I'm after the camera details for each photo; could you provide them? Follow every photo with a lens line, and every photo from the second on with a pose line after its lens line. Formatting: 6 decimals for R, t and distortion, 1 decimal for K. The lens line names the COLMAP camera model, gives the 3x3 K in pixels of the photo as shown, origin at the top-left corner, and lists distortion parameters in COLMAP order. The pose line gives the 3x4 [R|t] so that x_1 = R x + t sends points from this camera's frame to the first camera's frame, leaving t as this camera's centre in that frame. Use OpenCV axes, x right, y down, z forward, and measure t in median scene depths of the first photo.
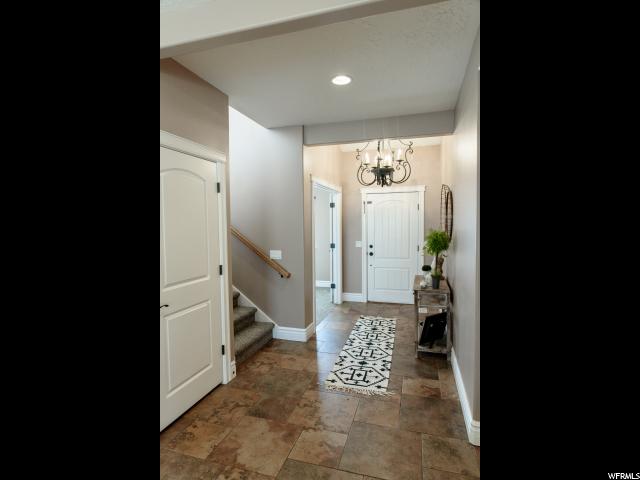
lens RADIAL K [[315.5, 0, 320.4], [0, 315.5, 238.0], [0, 0, 1]] dist [-0.001723, -0.000097]
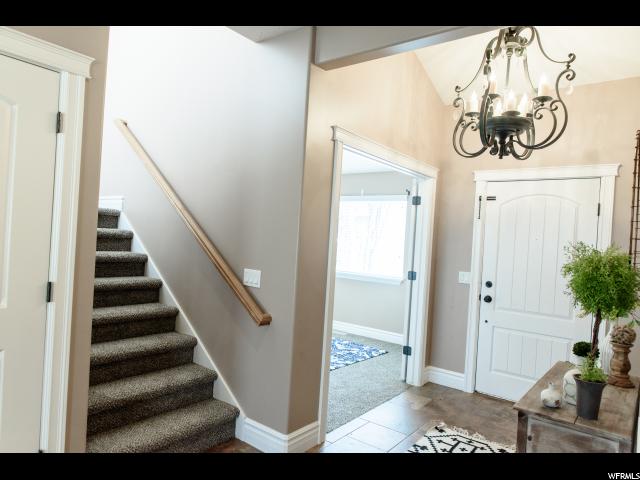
lens RADIAL K [[417.7, 0, 320.0], [0, 417.7, 240.0], [0, 0, 1]] dist [-0.002000, -0.000364]
pose [[0.929927, 0.067372, -0.361521, 0.172956], [-0.087137, 0.995447, -0.038630, 0.006376], [0.357273, 0.067425, 0.931563, 0.320708]]
